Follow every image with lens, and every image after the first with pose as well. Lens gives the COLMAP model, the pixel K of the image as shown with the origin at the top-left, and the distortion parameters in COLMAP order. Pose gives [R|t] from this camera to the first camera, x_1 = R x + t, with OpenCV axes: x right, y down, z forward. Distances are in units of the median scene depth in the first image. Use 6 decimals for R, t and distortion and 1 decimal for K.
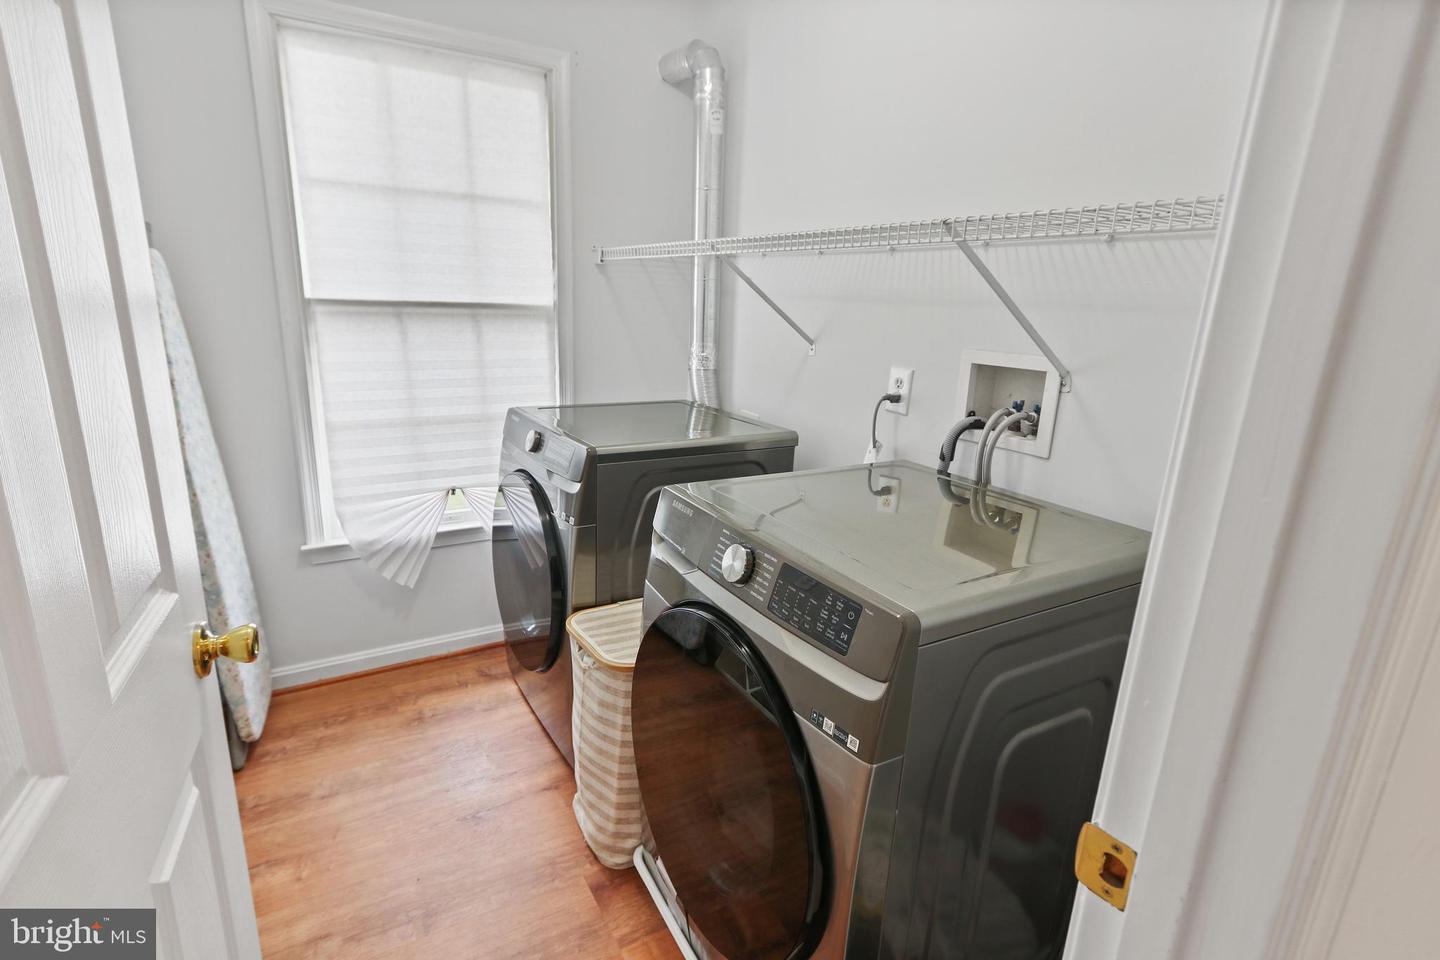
lens RADIAL K [[677.4, 0, 688.5], [0, 677.4, 483.8], [0, 0, 1]] dist [0.001744, 0.000182]
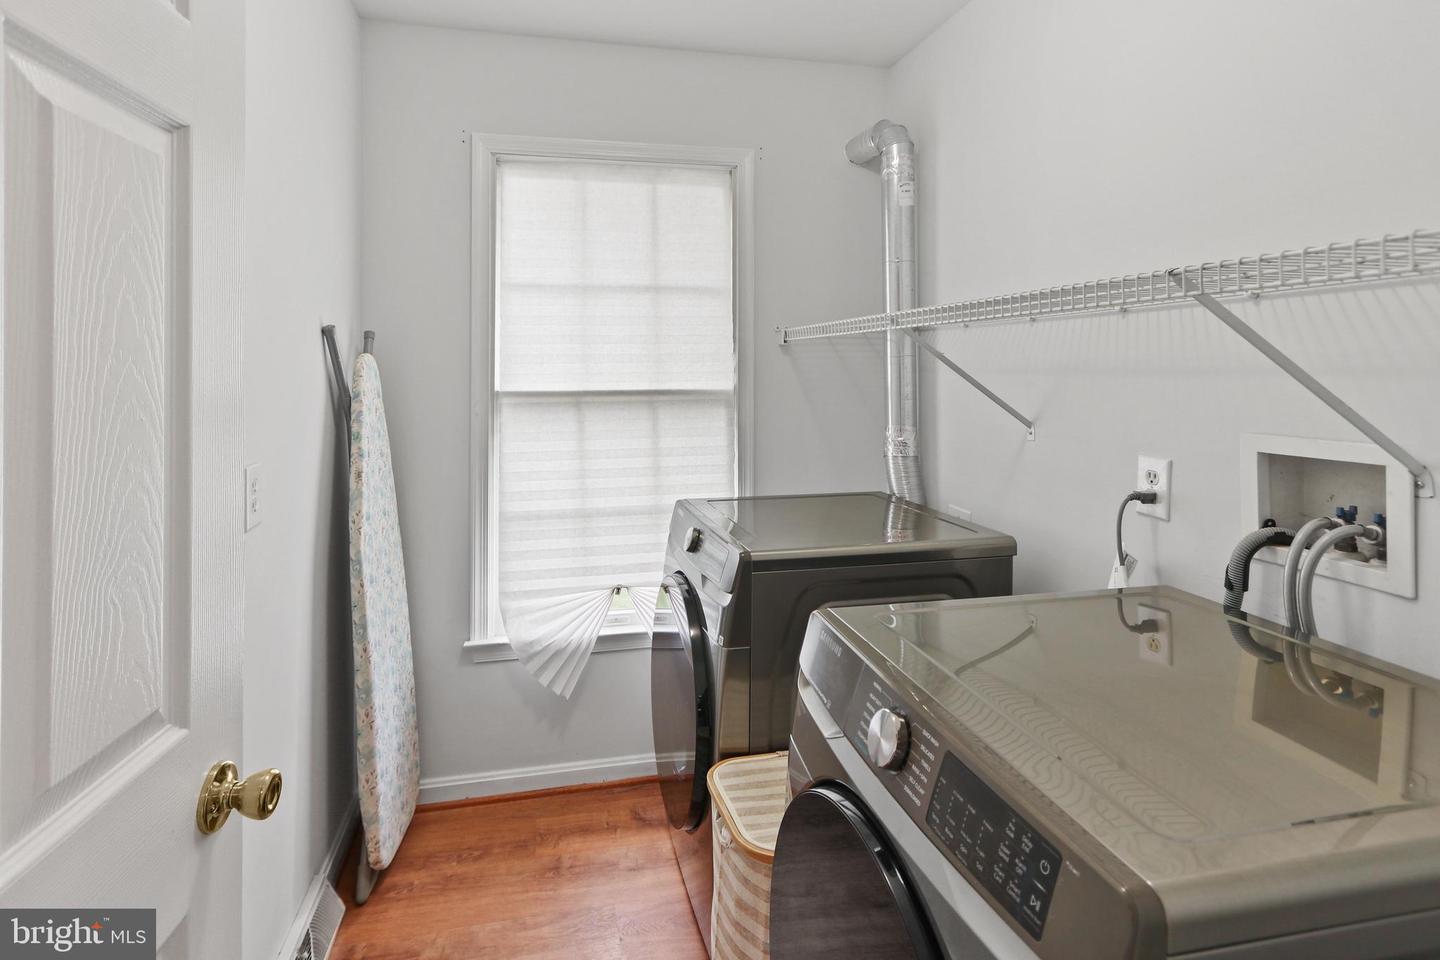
lens RADIAL K [[719.3, 0, 693.9], [0, 719.3, 385.3], [0, 0, 1]] dist [-0.002740, 0.005424]
pose [[0.952584, -0.034204, -0.302347, 0.062983], [-0.043714, 0.967969, -0.247234, -0.024513], [0.301119, 0.248728, 0.920577, 0.077004]]
